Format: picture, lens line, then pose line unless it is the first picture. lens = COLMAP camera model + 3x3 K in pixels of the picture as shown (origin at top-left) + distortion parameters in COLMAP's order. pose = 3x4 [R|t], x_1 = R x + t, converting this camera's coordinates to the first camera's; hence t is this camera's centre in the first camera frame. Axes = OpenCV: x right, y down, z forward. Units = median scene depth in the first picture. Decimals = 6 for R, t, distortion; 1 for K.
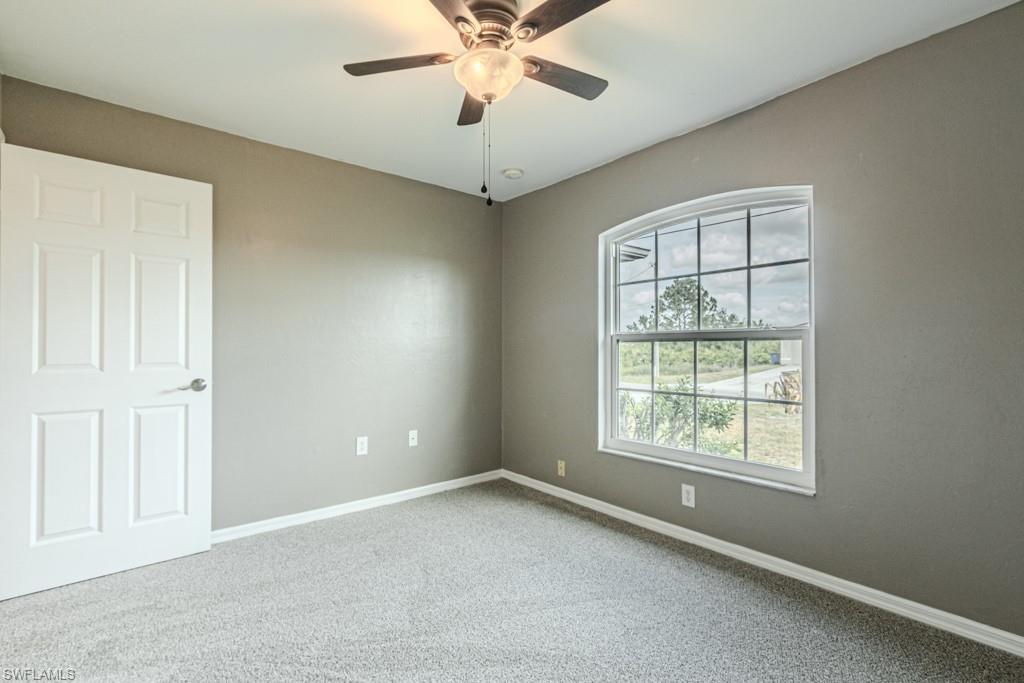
lens RADIAL K [[469.5, 0, 505.5], [0, 469.5, 344.0], [0, 0, 1]] dist [0.002695, -0.001332]
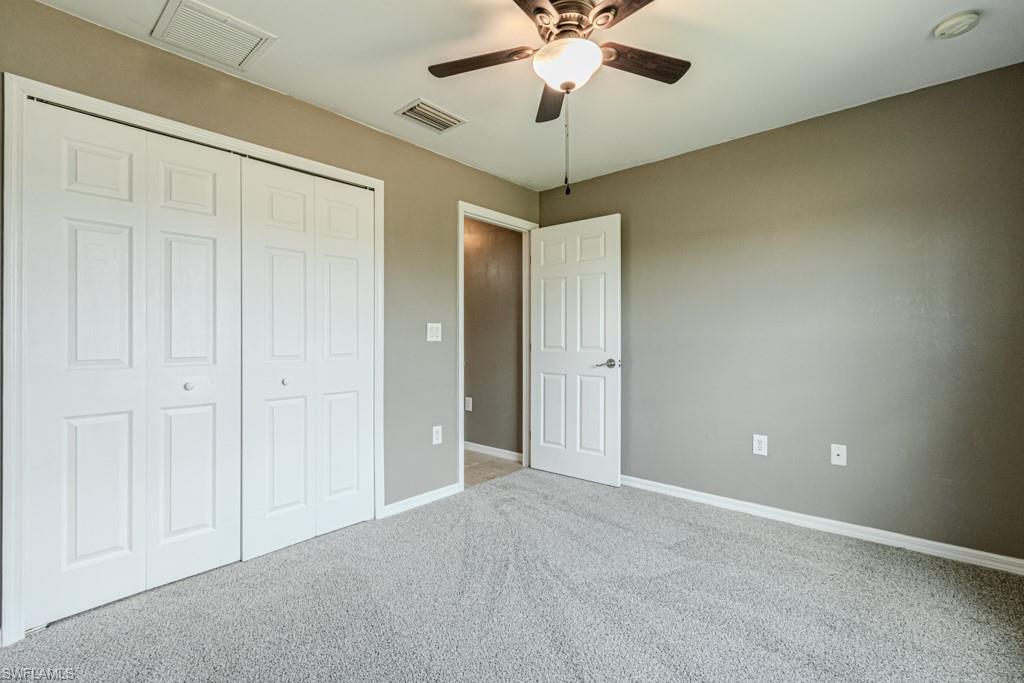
lens RADIAL K [[469.5, 0, 505.8], [0, 469.5, 338.3], [0, 0, 1]] dist [0.002695, -0.001332]
pose [[0.136892, 0.000166, -0.990586, 0.648478], [0.011496, 0.999932, 0.001757, 0.007713], [0.990519, -0.011628, 0.136881, 0.498961]]
